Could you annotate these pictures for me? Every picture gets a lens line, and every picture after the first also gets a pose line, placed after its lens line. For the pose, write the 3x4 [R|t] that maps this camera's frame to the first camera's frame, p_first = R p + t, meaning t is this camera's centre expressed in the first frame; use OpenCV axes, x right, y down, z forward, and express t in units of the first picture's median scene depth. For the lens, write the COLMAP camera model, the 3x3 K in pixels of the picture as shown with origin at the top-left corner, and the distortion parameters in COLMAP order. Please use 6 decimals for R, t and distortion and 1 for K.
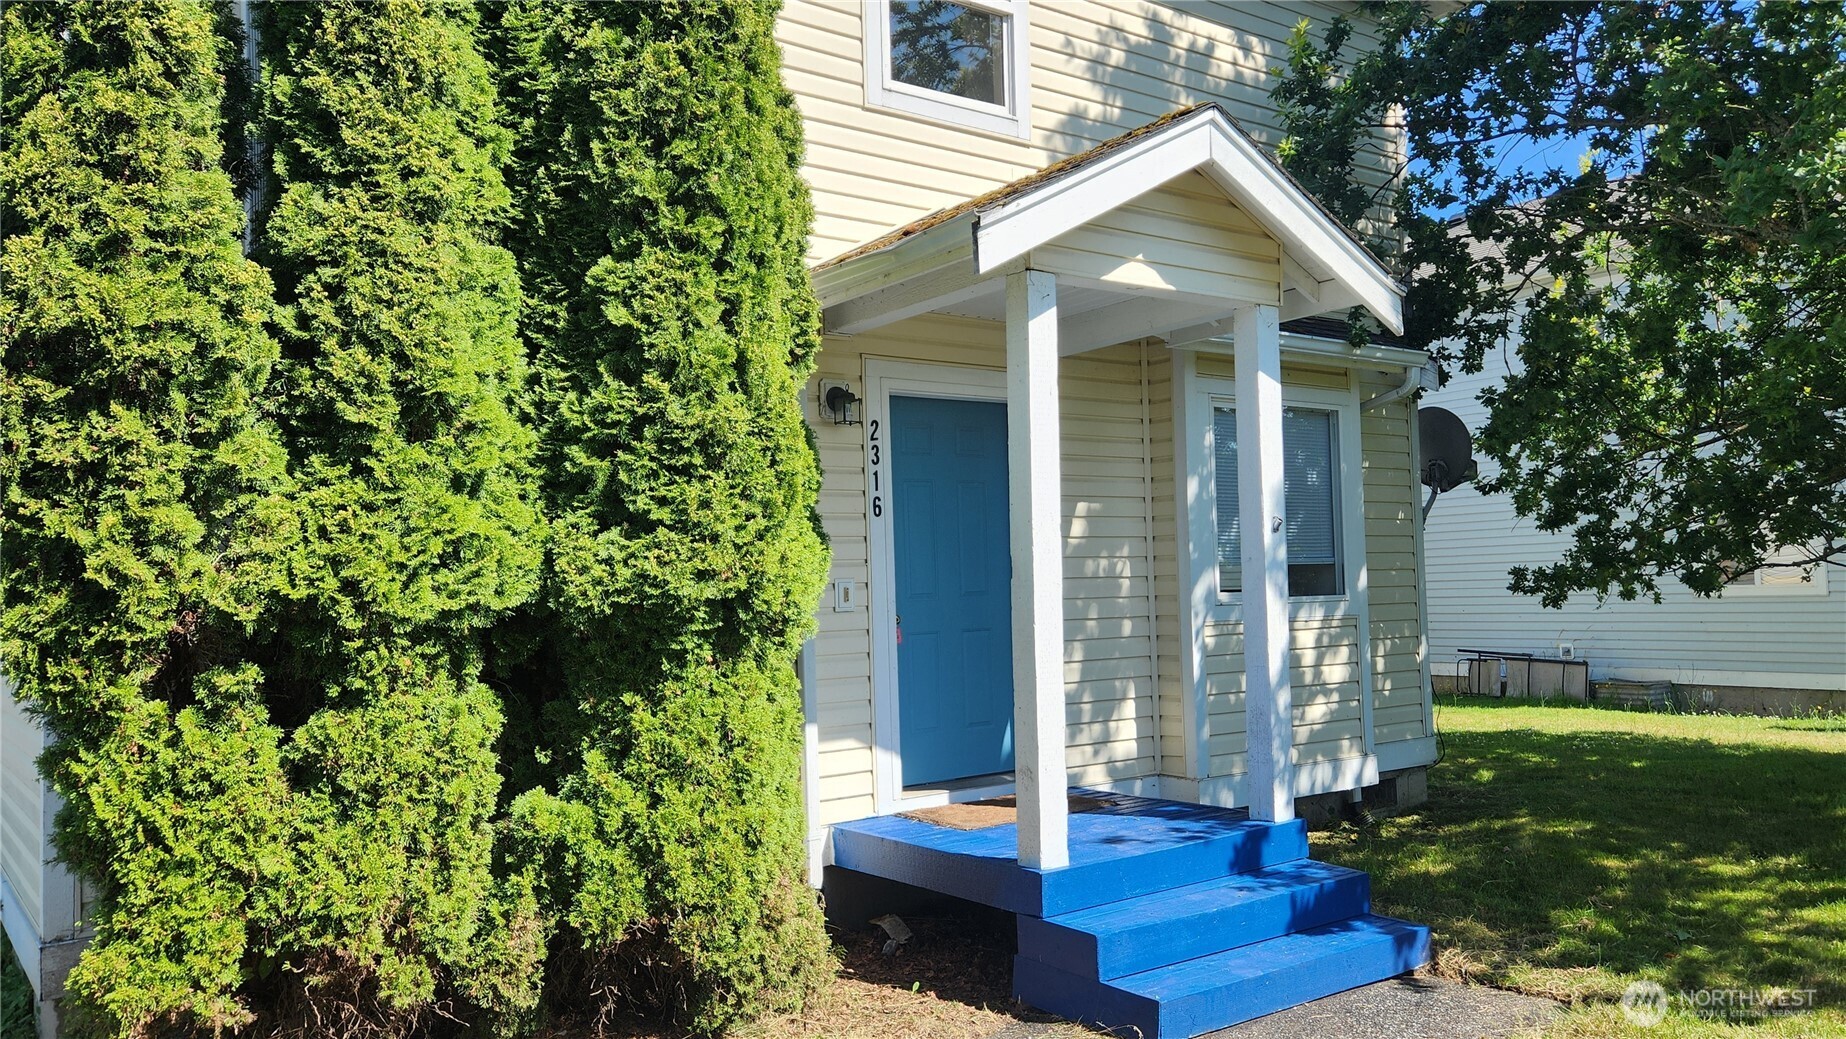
lens RADIAL K [[1386.3, 0, 916.9], [0, 1386.3, 515.8], [0, 0, 1]] dist [0.062610, -0.025244]
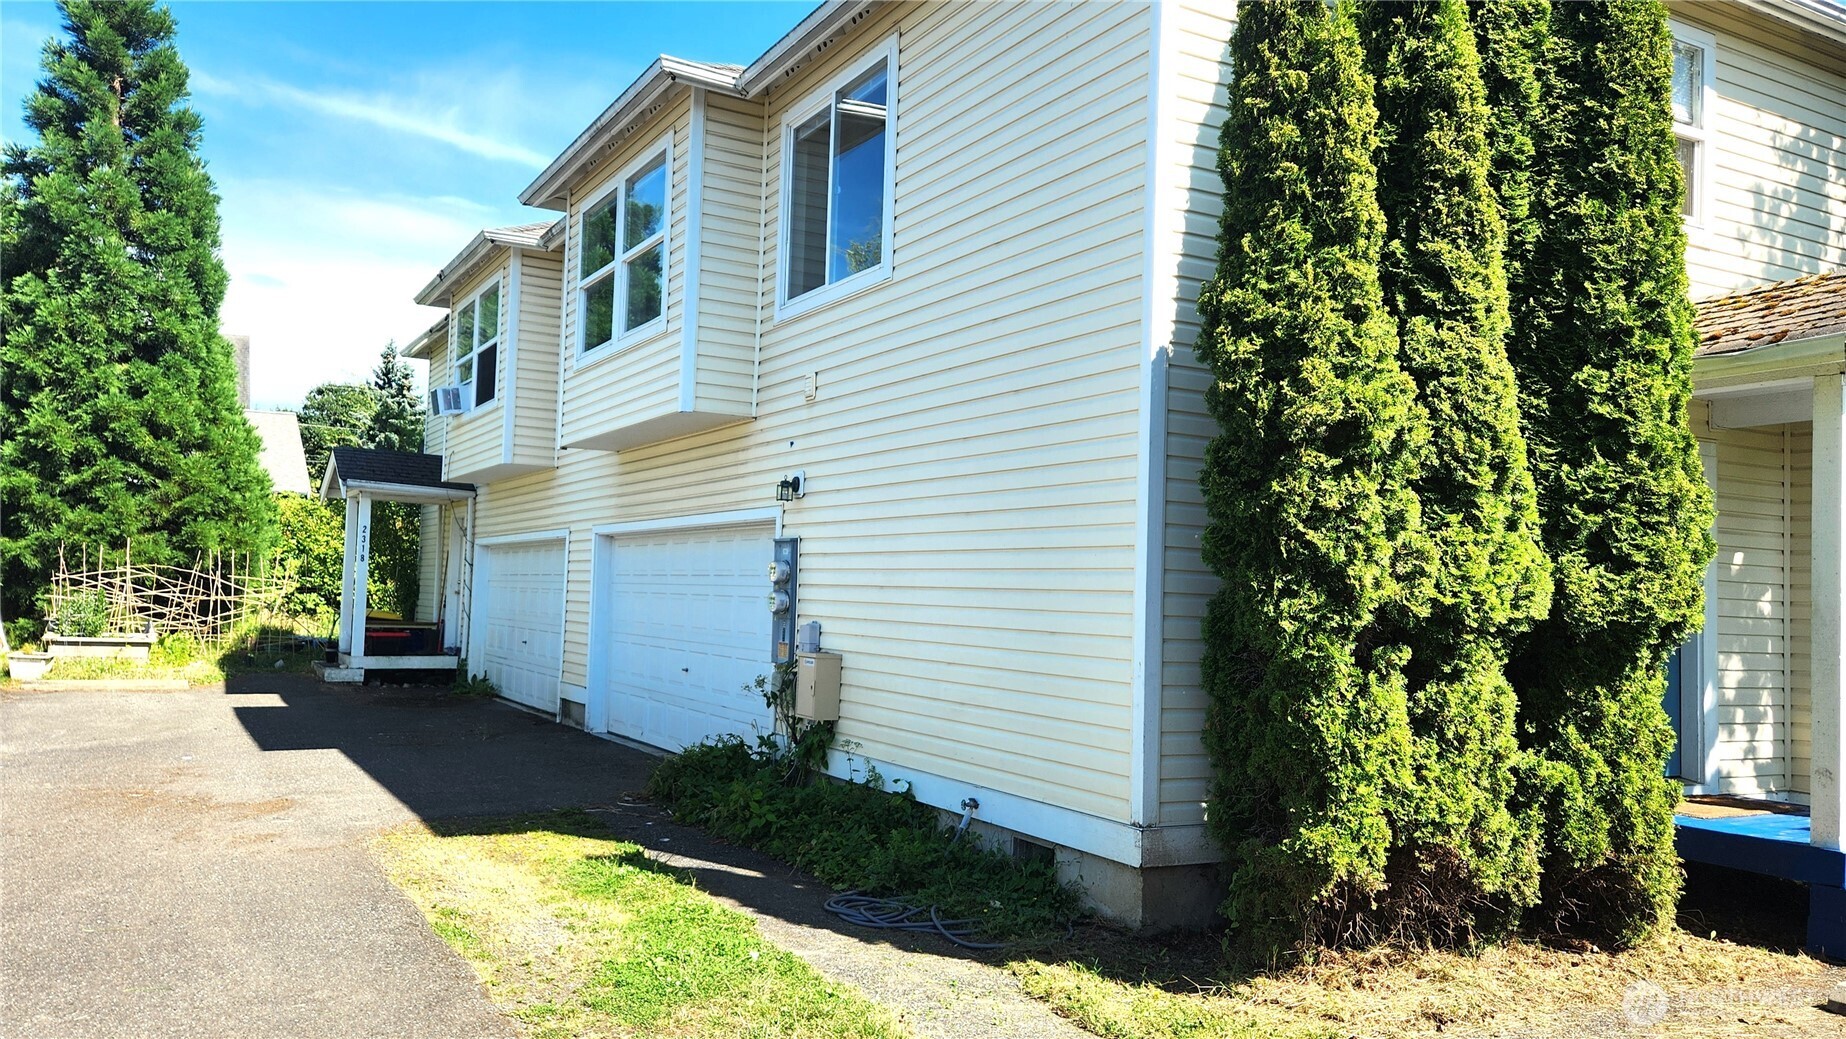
lens RADIAL K [[1386.3, 0, 930.1], [0, 1386.3, 513.1], [0, 0, 1]] dist [0.062610, -0.025244]
pose [[0.990591, 0.052618, -0.126339, -0.703351], [-0.053781, 0.998536, -0.005806, 0.001046], [0.125849, 0.012546, 0.991970, -0.462107]]
